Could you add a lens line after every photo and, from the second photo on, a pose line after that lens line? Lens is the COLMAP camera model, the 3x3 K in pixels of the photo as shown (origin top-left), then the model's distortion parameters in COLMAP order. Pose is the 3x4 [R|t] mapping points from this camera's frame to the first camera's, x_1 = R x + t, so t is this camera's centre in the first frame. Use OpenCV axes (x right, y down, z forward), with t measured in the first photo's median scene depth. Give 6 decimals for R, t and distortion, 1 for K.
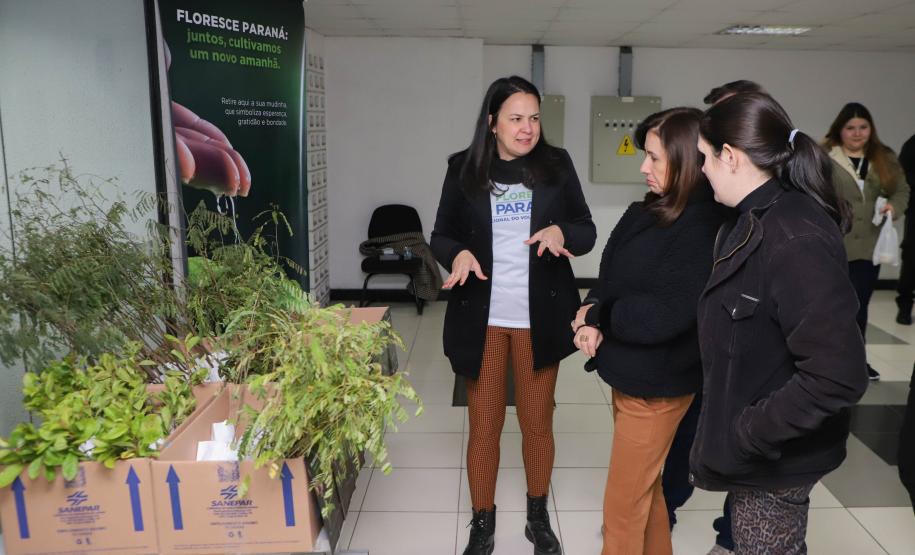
lens RADIAL K [[780.4, 0, 509.0], [0, 780.4, 263.3], [0, 0, 1]] dist [-0.019790, 0.022165]
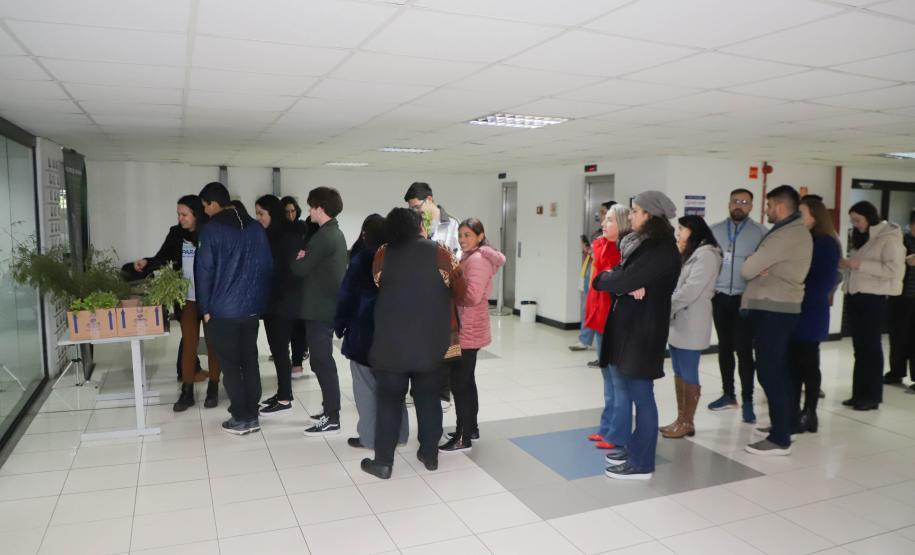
lens RADIAL K [[726.7, 0, 457.5], [0, 726.7, 277.5], [0, 0, 1]] dist [-0.073563, -0.002744]
pose [[0.939695, -0.031707, 0.340541, -0.075492], [0.060995, 0.995267, -0.075646, 0.331198], [-0.336531, 0.091855, 0.937182, -1.879408]]
